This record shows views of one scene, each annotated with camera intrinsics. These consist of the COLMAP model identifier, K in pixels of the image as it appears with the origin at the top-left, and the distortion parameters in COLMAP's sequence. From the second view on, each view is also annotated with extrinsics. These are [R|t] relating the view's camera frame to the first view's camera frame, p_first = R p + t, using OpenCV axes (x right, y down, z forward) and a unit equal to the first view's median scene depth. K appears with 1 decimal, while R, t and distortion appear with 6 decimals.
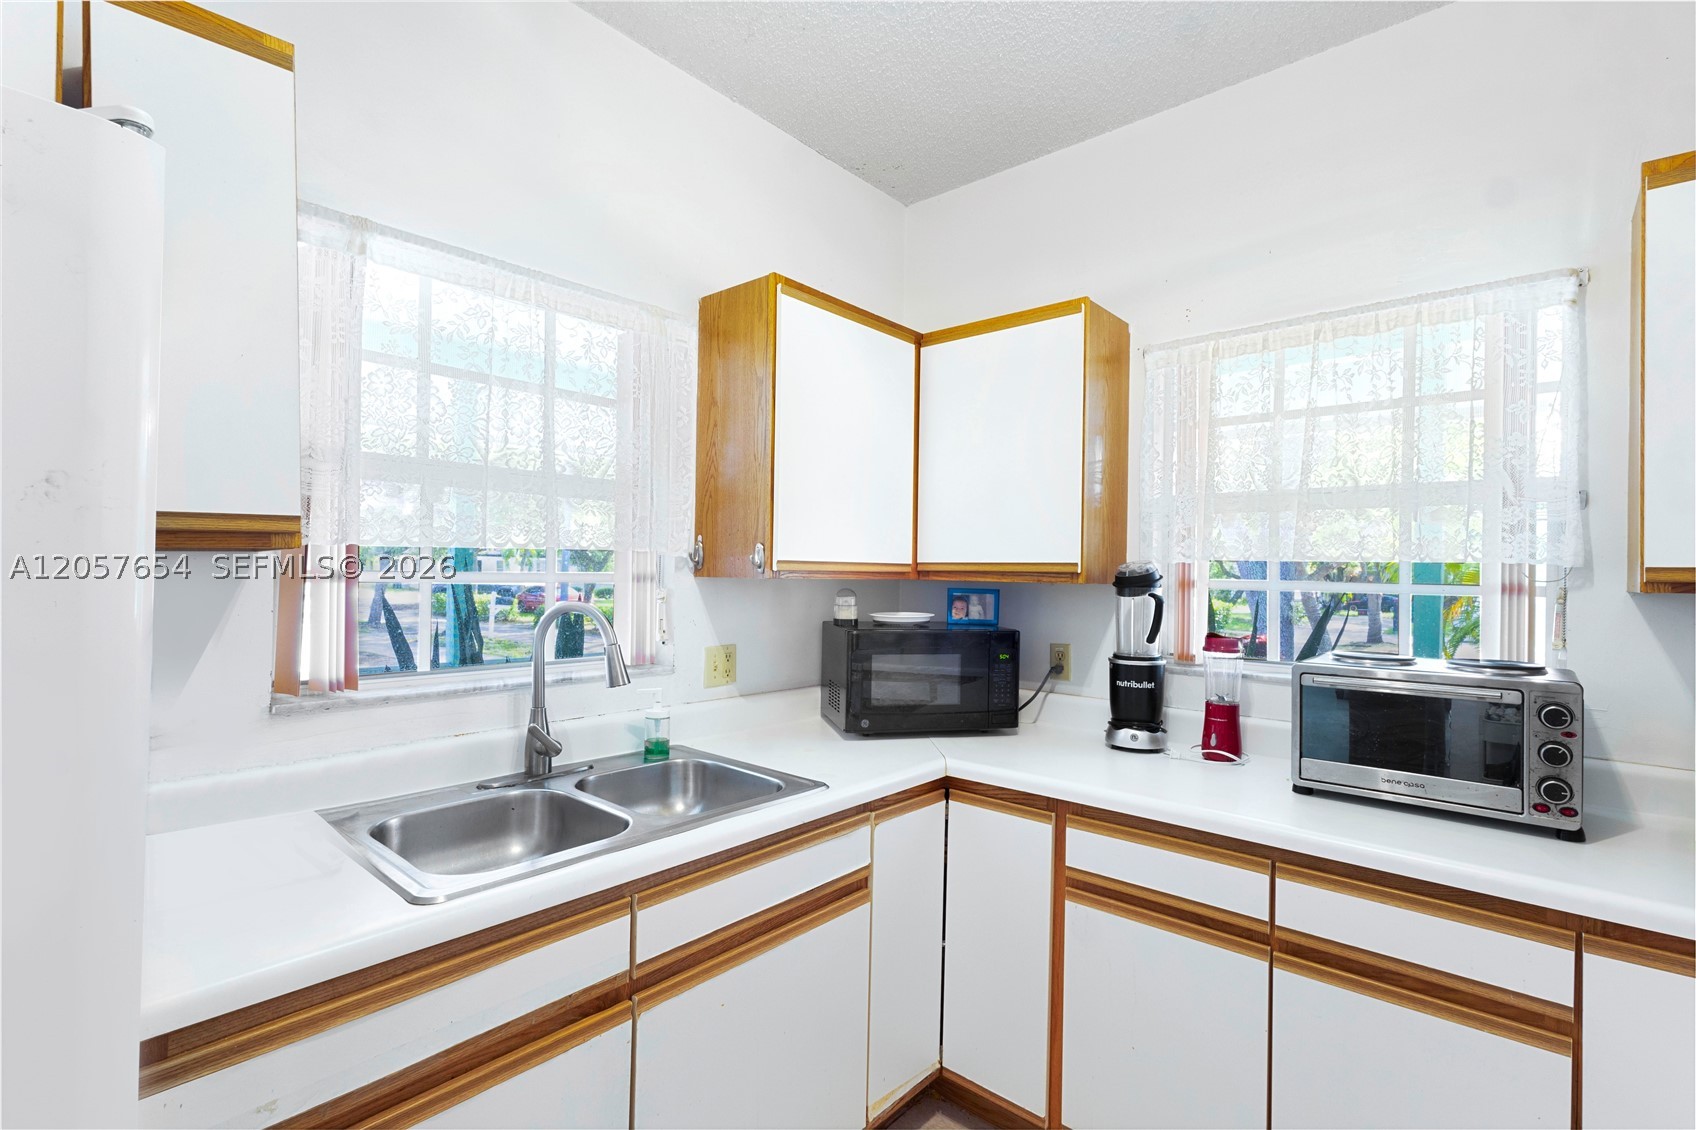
lens RADIAL K [[774.9, 0, 853.0], [0, 774.9, 571.0], [0, 0, 1]] dist [0.000862, 0.000230]
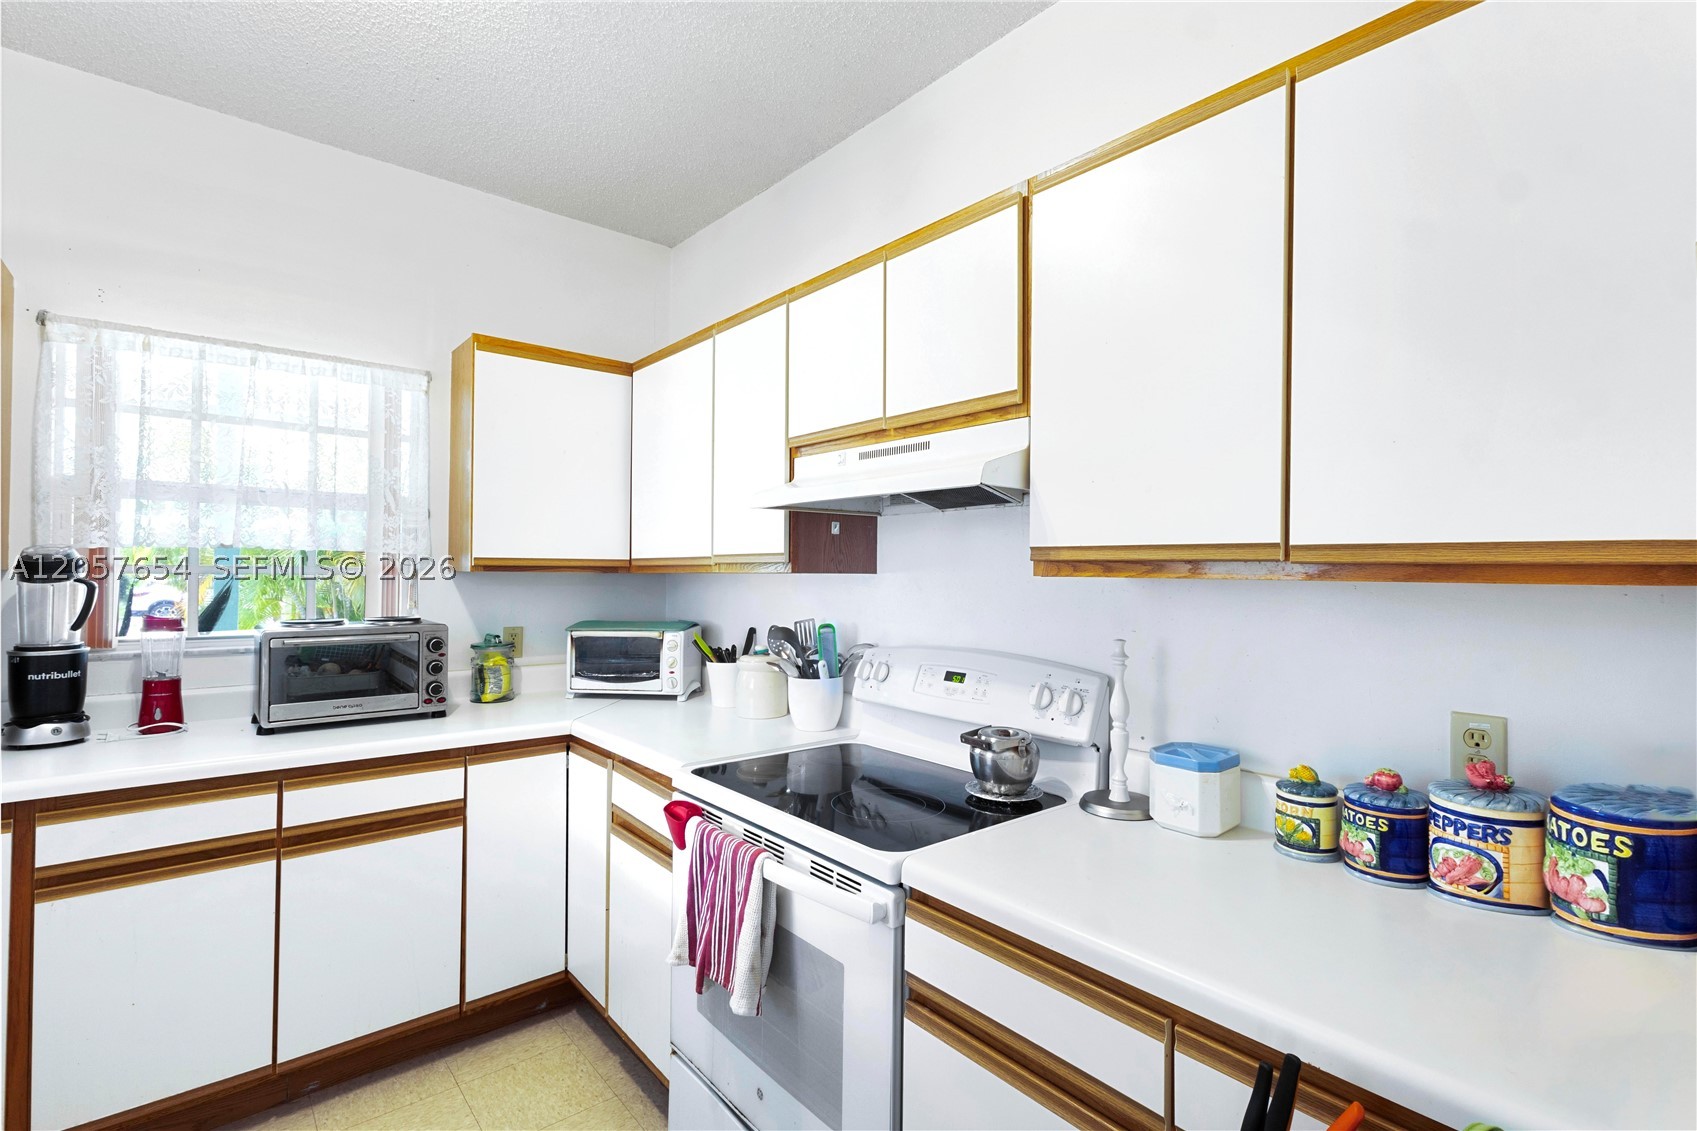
lens RADIAL K [[775.4, 0, 853.5], [0, 775.4, 571.5], [0, 0, 1]] dist [0.000862, 0.000230]
pose [[0.157265, -0.014599, 0.987449, -0.496659], [-0.013623, 0.999764, 0.016951, -0.011640], [-0.987462, -0.016117, 0.157029, -0.129874]]
